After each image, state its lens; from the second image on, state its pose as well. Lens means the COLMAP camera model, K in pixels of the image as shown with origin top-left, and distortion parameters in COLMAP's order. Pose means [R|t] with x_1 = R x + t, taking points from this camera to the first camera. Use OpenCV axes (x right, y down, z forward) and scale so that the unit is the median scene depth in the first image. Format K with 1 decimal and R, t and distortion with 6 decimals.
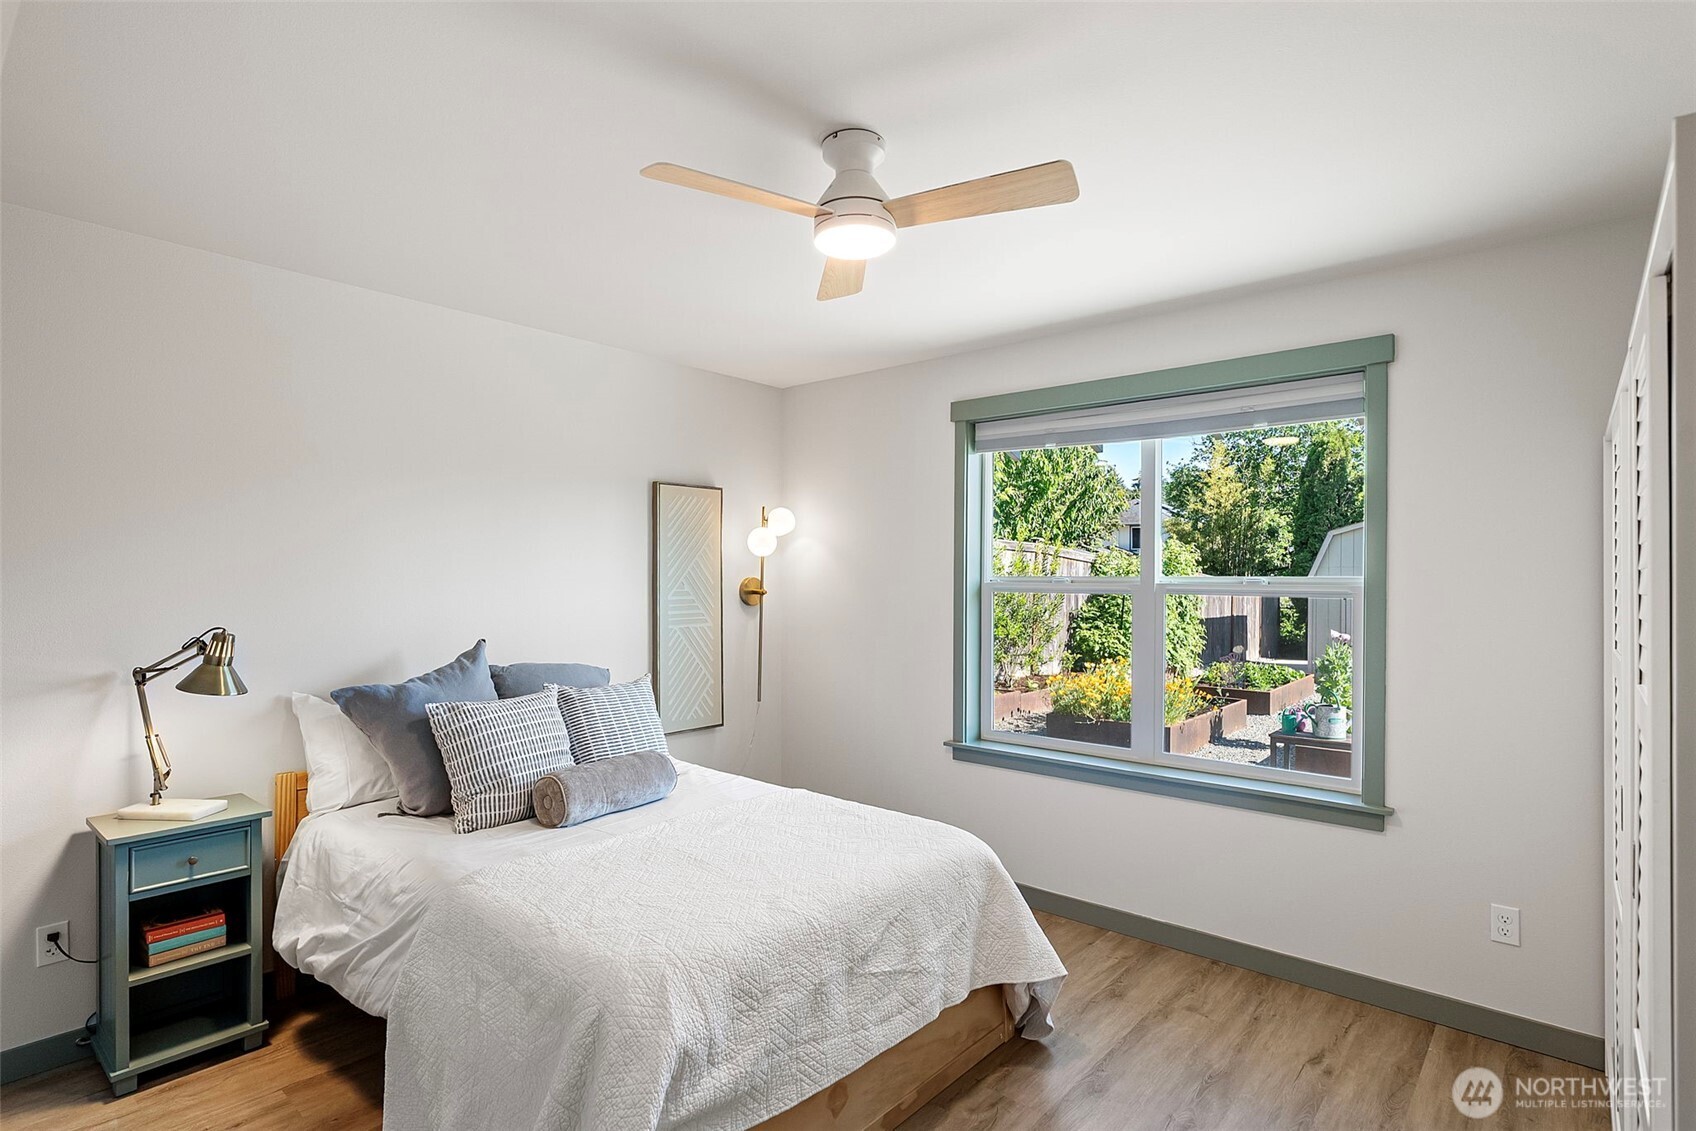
lens RADIAL K [[848.3, 0, 848.0], [0, 848.3, 565.5], [0, 0, 1]] dist [-0.000500, -0.000324]
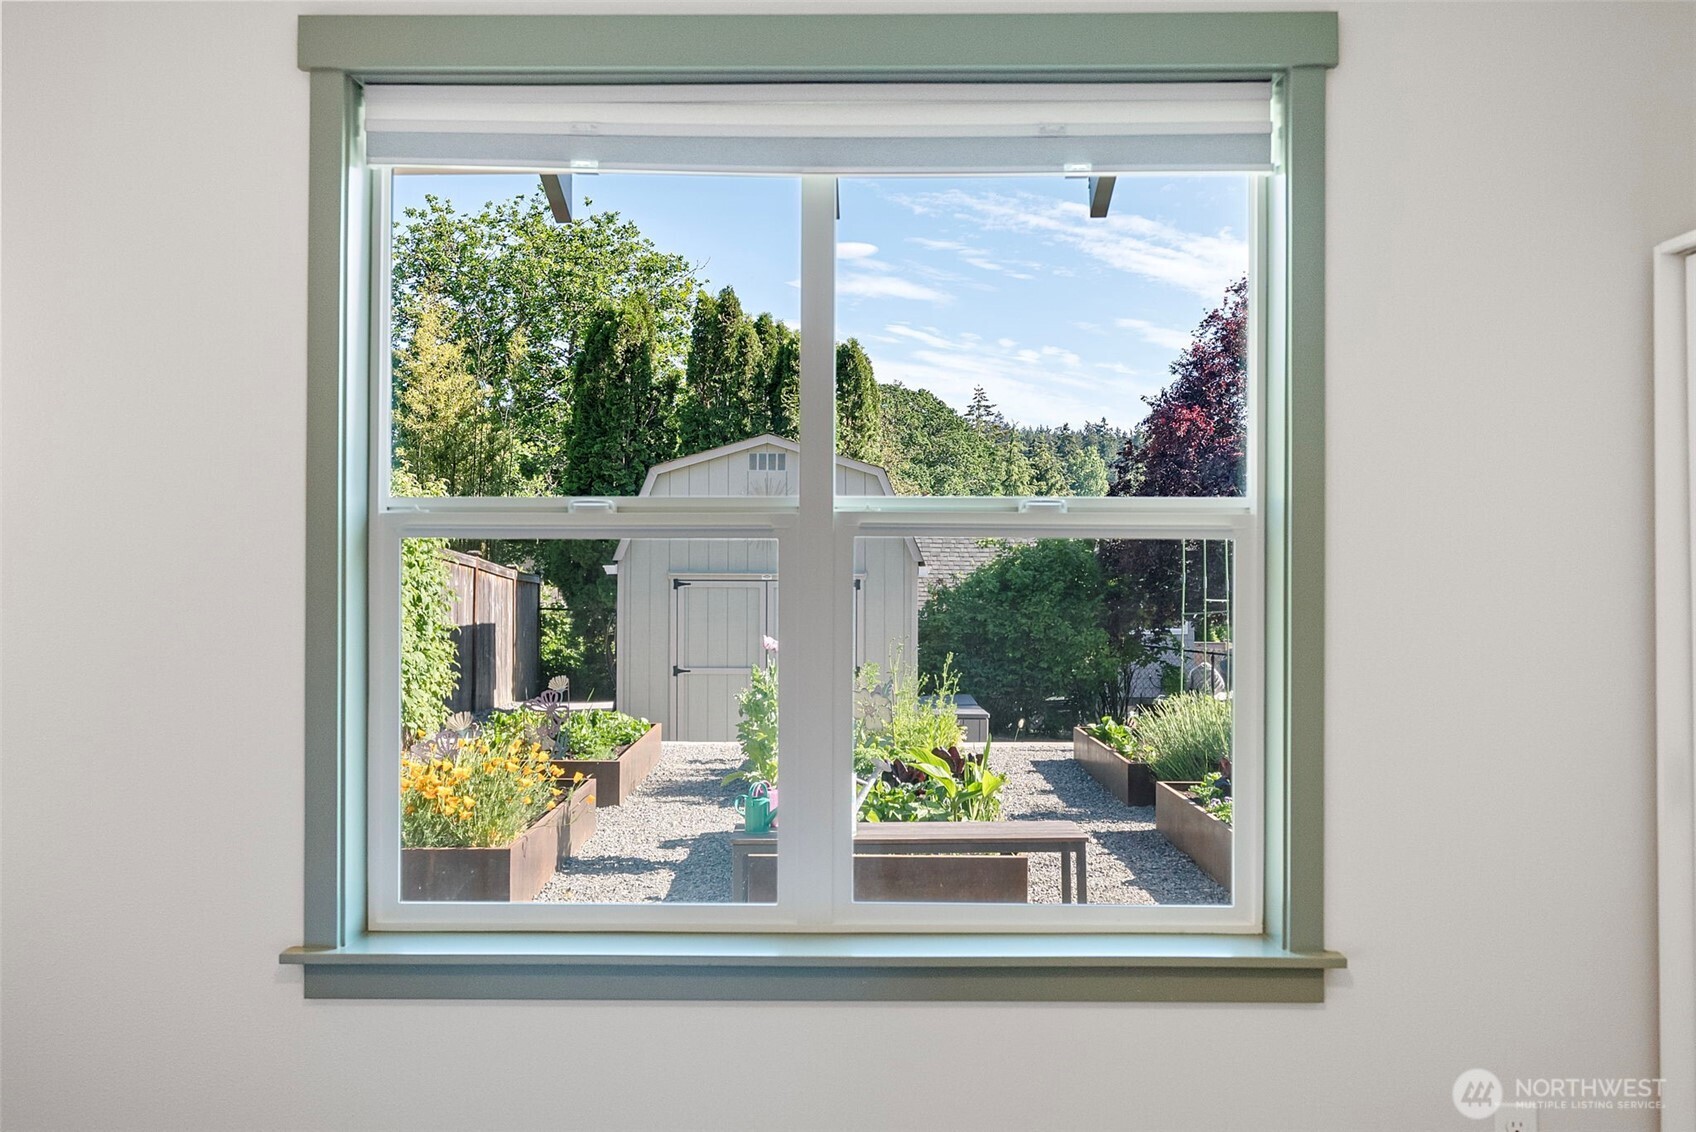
lens RADIAL K [[1671.2, 0, 848.0], [0, 1671.2, 535.9], [0, 0, 1]] dist [-0.002028, -0.004957]
pose [[0.769214, 0.006946, 0.638953, -0.221850], [-0.006563, 0.999974, -0.002971, 0.045392], [-0.638957, -0.001908, 0.769240, 0.435196]]
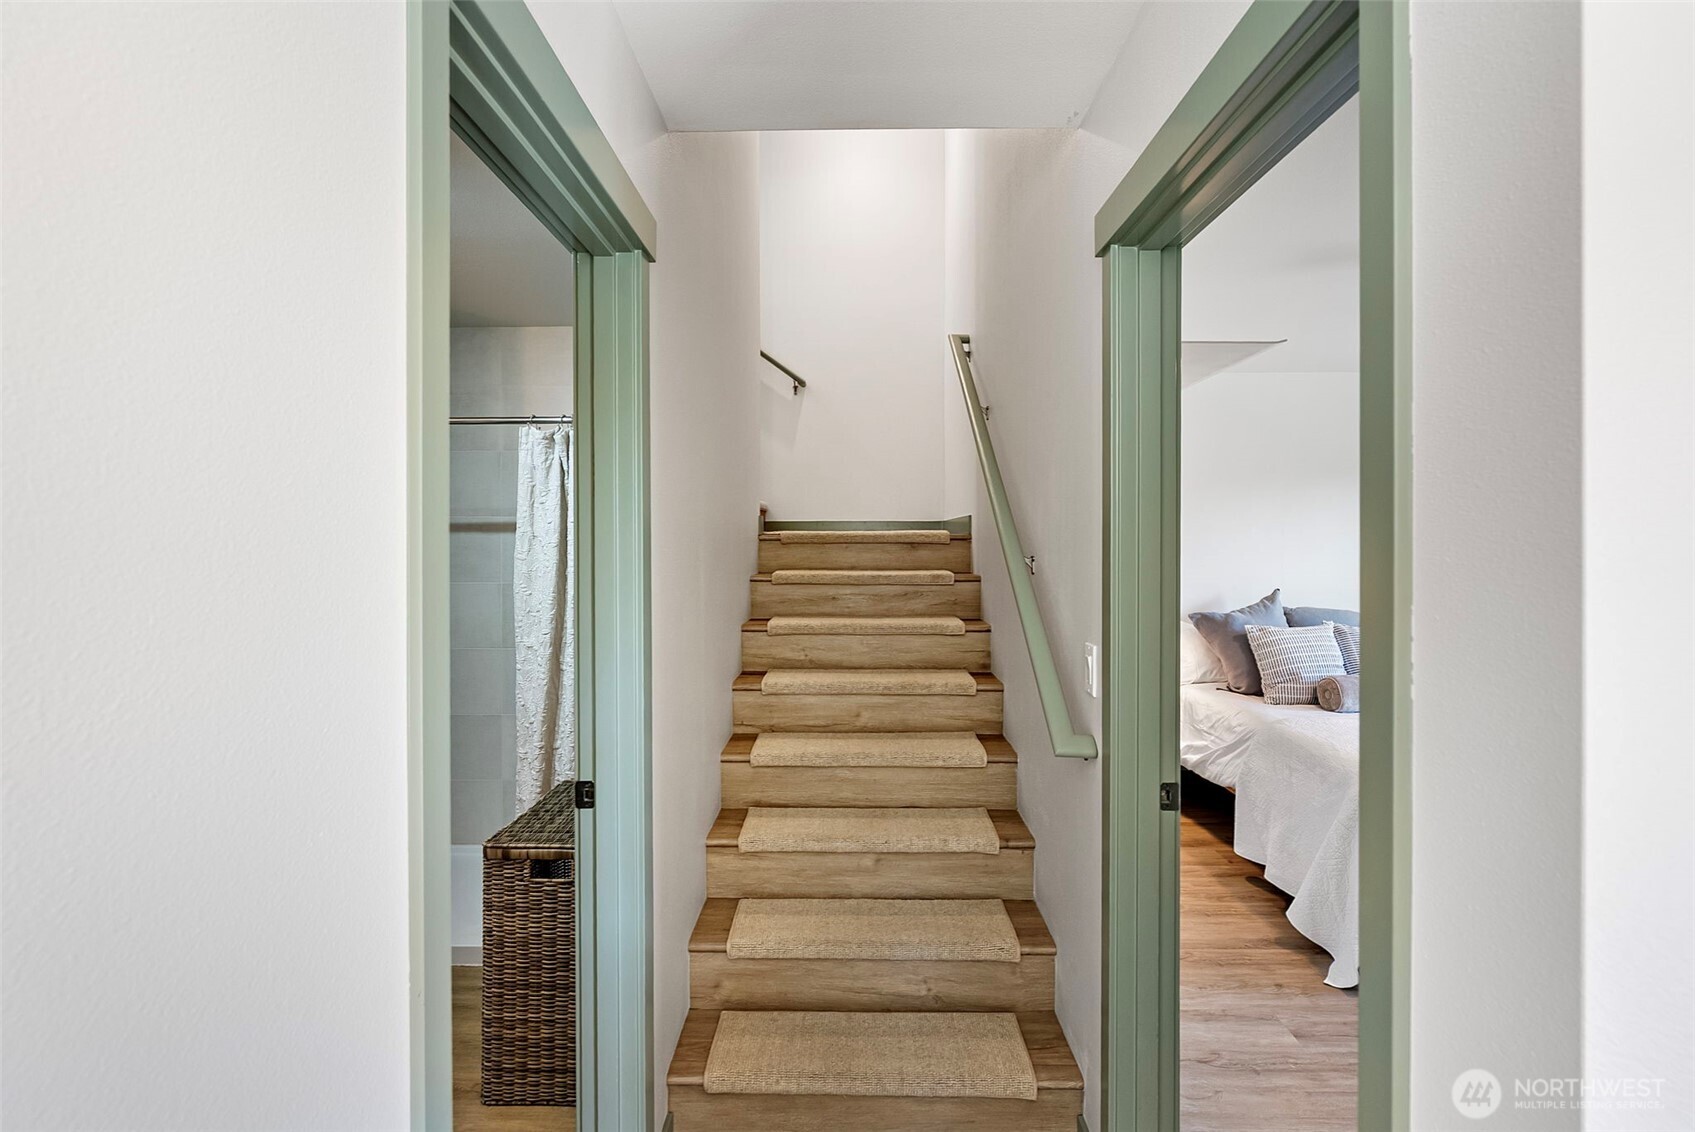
lens RADIAL K [[781.0, 0, 847.5], [0, 781.0, 566.0], [0, 0, 1]] dist [-0.003571, -0.000481]
pose [[0.644206, 0.010761, -0.764776, 0.143356], [0.015015, 0.999530, 0.026713, -0.002263], [0.764705, -0.028692, 0.643742, -0.500476]]
